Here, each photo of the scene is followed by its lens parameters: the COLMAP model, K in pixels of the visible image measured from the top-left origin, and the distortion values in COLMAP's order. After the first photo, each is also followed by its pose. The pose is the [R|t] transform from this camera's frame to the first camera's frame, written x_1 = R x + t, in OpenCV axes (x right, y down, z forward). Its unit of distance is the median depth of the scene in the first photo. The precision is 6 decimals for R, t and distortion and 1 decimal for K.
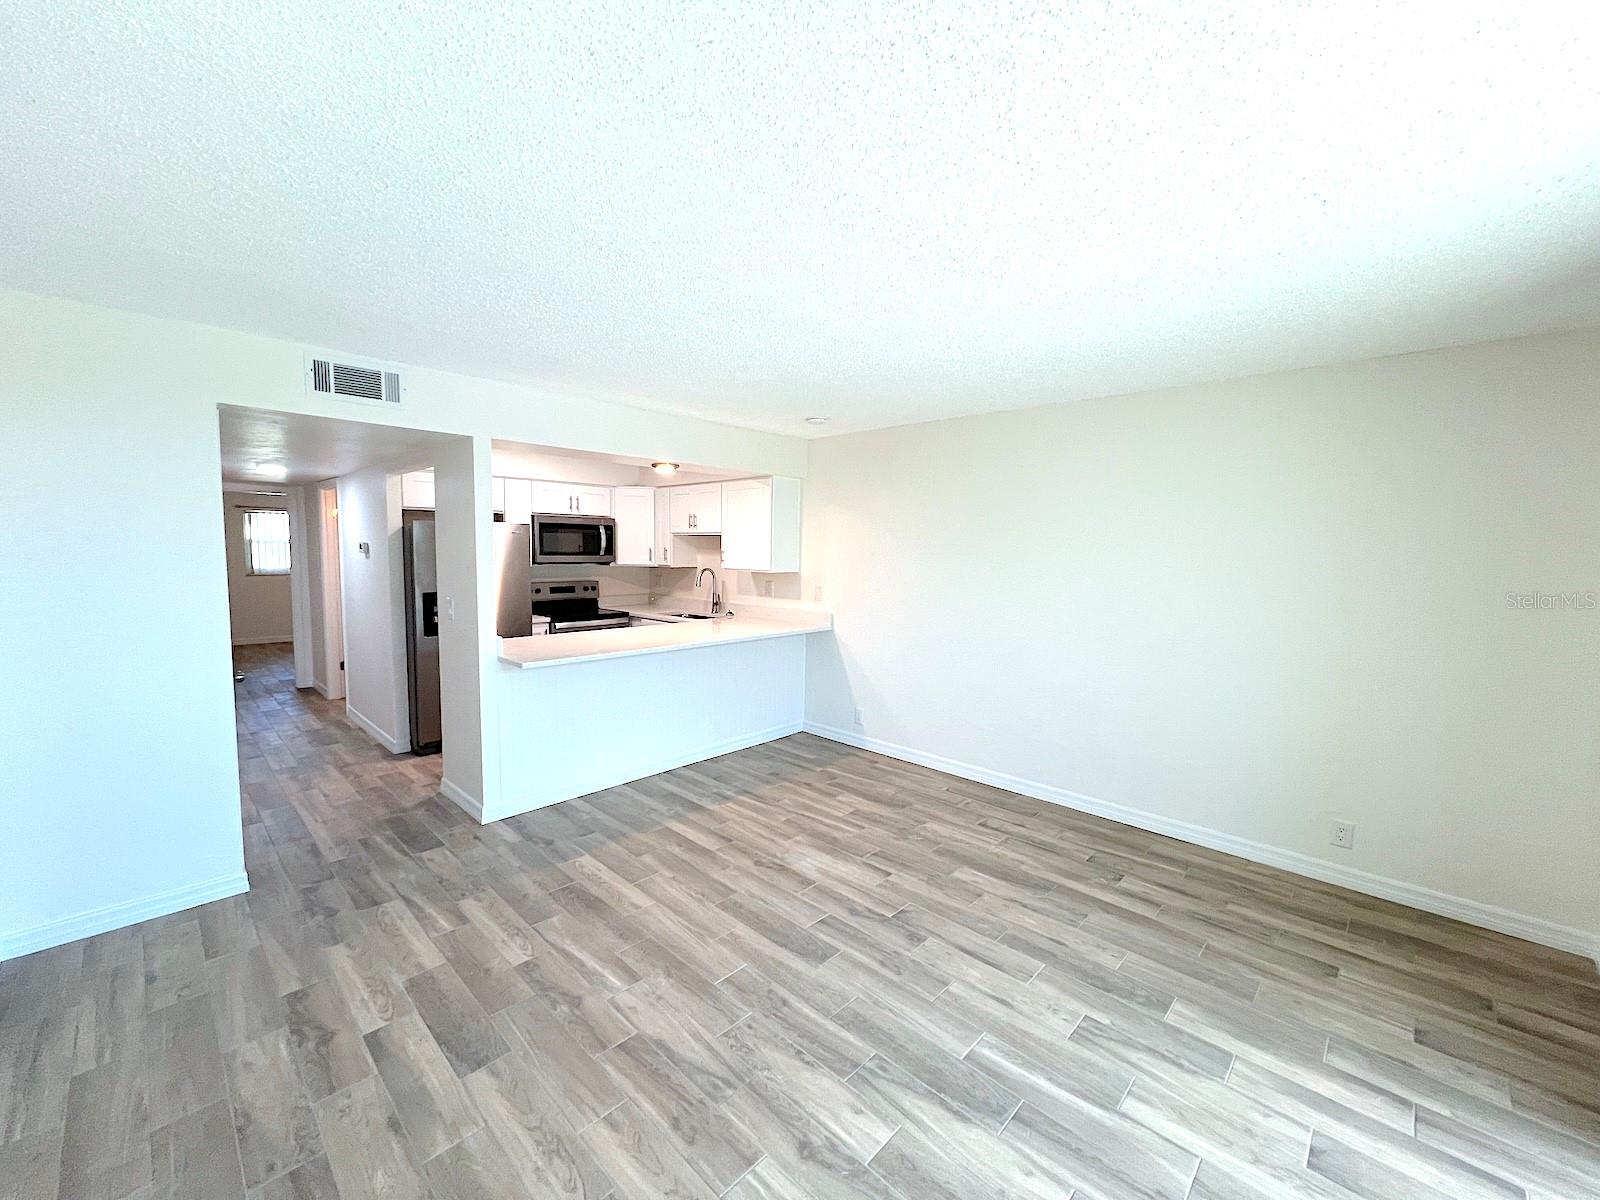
lens RADIAL K [[640.2, 0, 796.9], [0, 640.2, 600.7], [0, 0, 1]] dist [-0.002032, -0.000070]
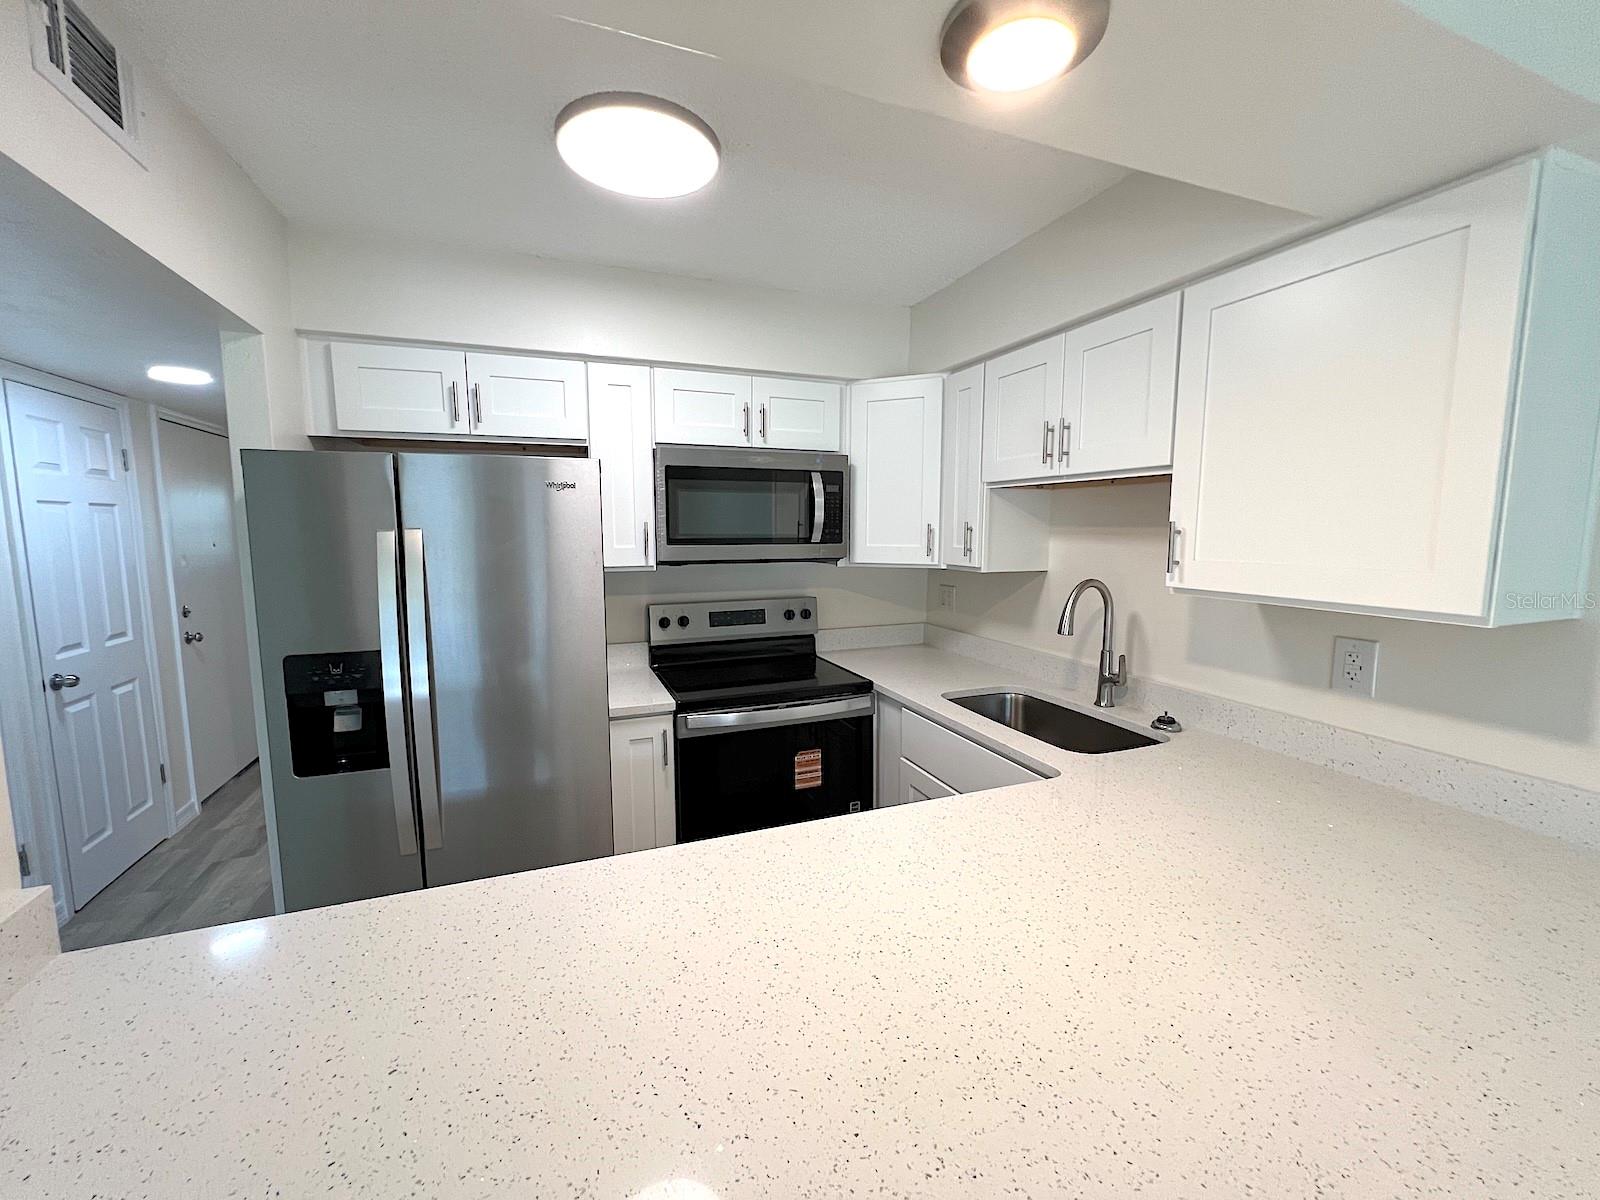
lens RADIAL K [[642.8, 0, 797.6], [0, 642.8, 600.0], [0, 0, 1]] dist [-0.002825, 0.000744]
pose [[0.907369, 0.034594, -0.418909, -0.227792], [-0.022271, 0.999164, 0.034274, -0.079336], [0.419745, -0.021769, 0.907381, 1.017974]]
